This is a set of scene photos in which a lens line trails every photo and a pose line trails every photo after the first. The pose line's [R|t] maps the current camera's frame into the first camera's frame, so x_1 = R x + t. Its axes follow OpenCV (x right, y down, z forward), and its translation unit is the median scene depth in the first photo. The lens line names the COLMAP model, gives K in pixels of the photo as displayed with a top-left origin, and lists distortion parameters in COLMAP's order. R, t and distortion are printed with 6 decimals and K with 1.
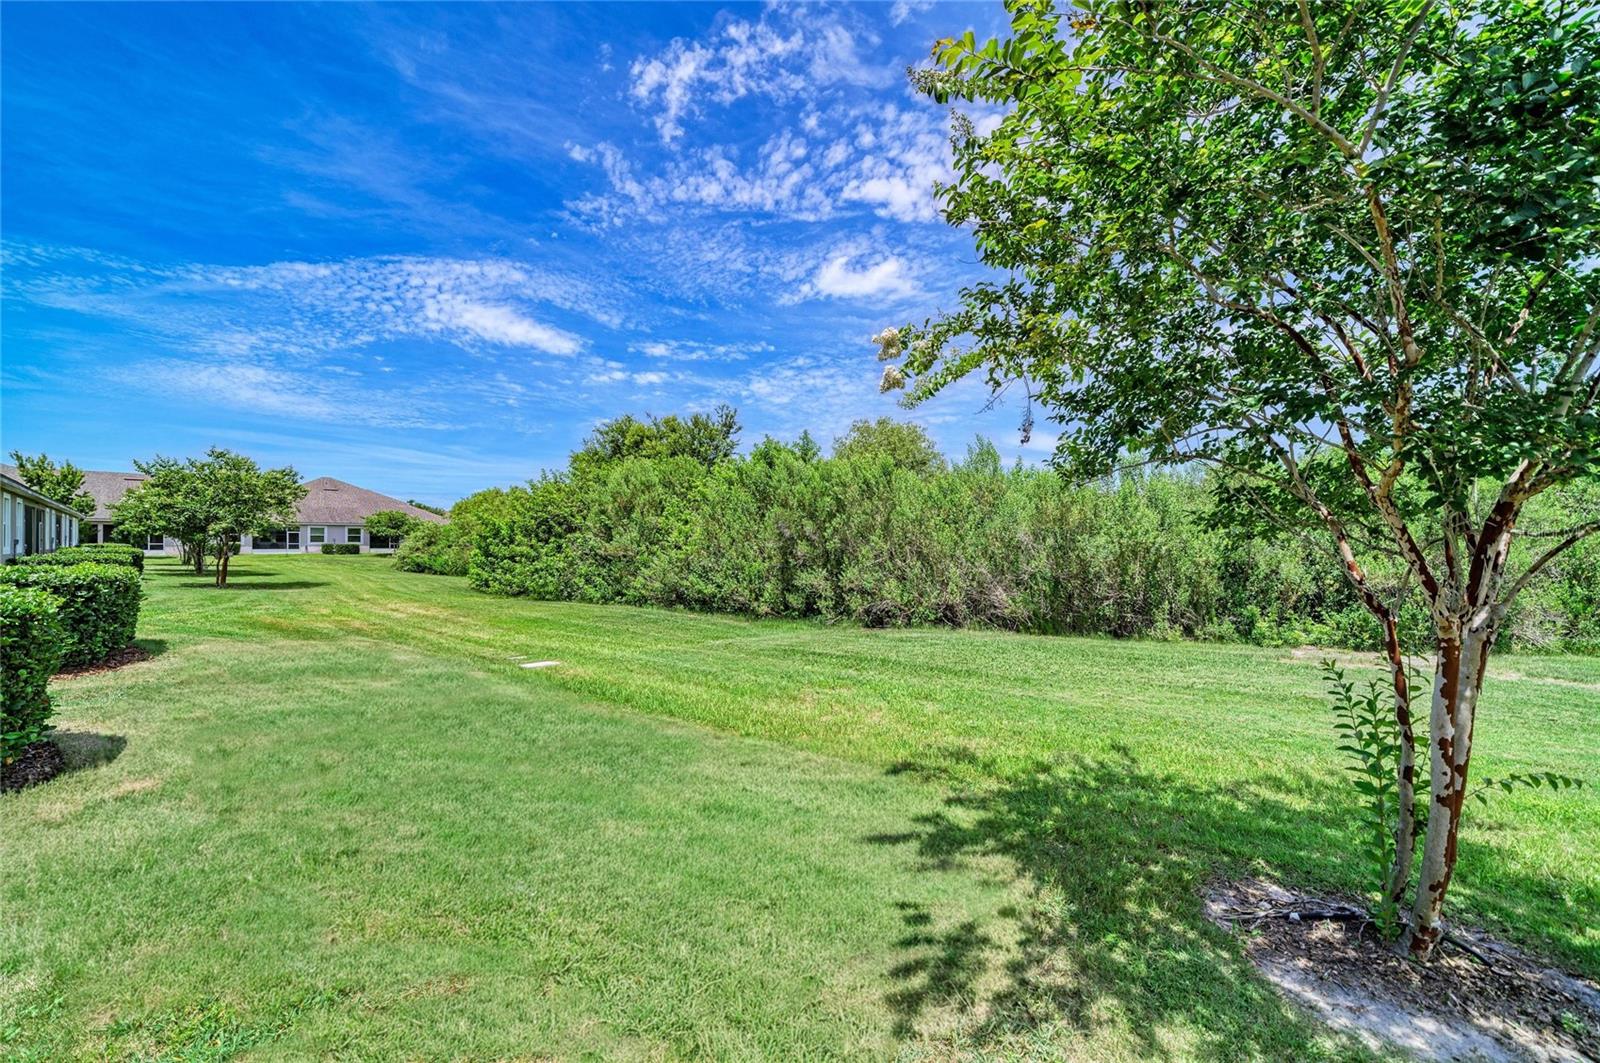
lens RADIAL K [[619.3, 0, 804.4], [0, 619.3, 541.2], [0, 0, 1]] dist [0.002625, 0.002245]
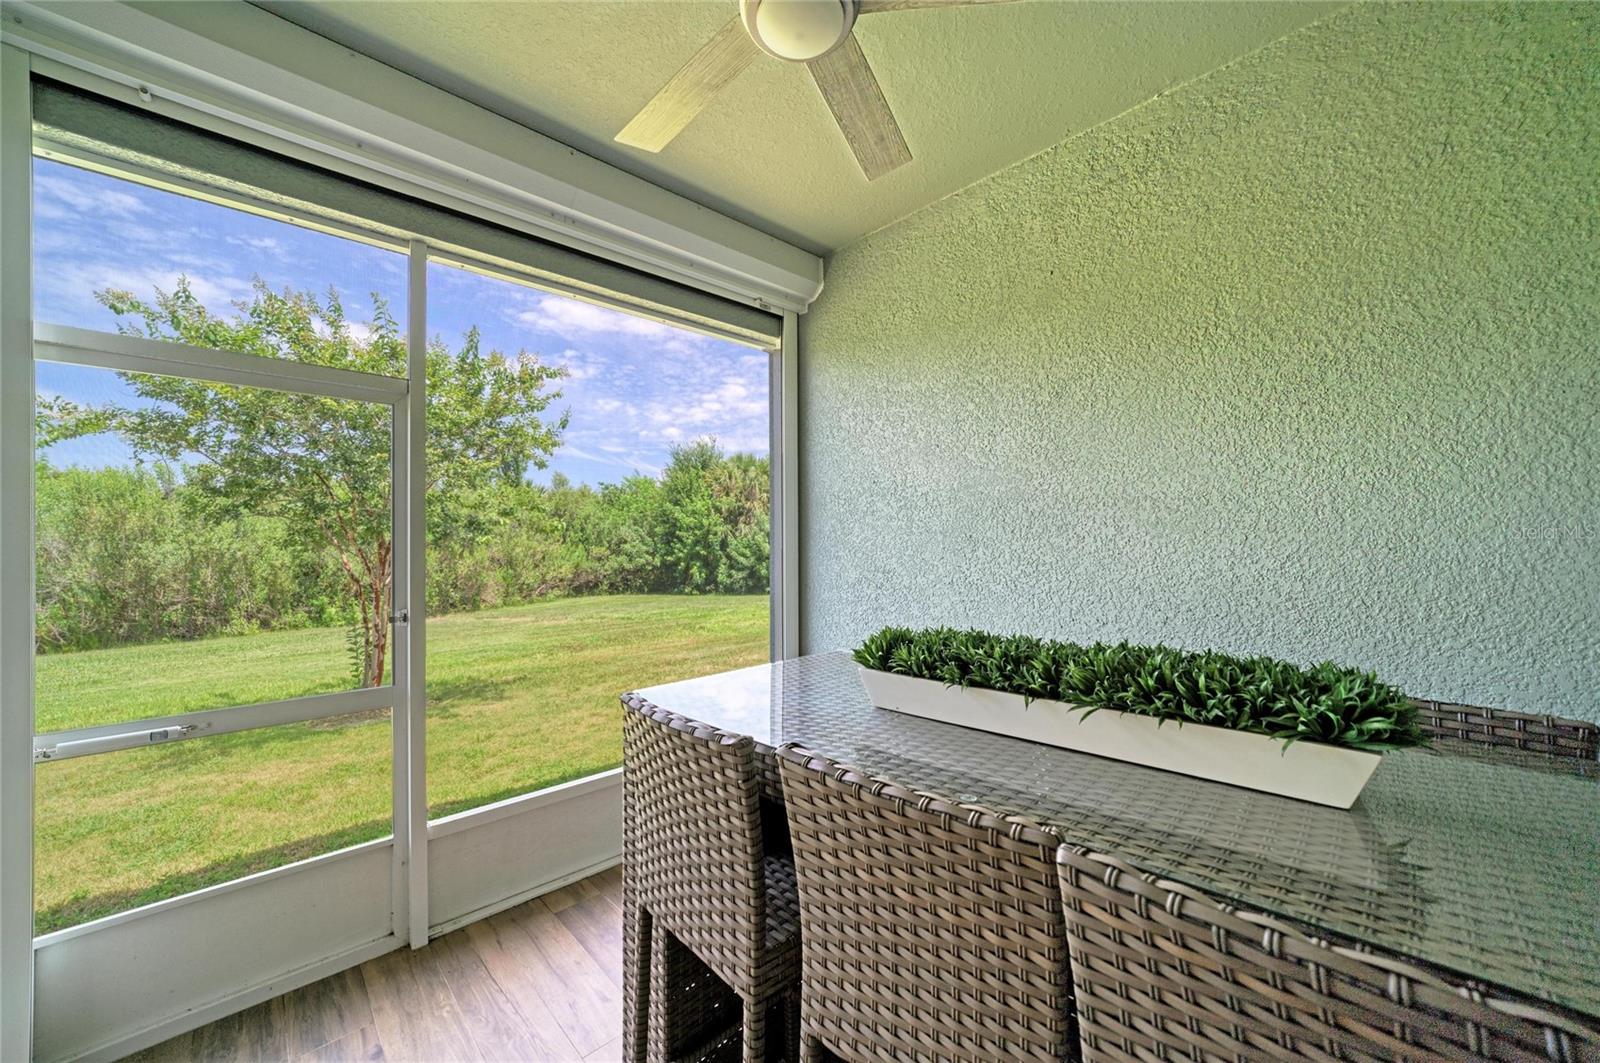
lens RADIAL K [[619.3, 0, 813.5], [0, 619.3, 541.2], [0, 0, 1]] dist [0.002625, 0.002245]
pose [[0.283271, -0.008310, 0.959004, -0.795898], [0.005998, 0.999958, 0.006893, -0.047349], [-0.959021, 0.003800, 0.283309, -1.226959]]
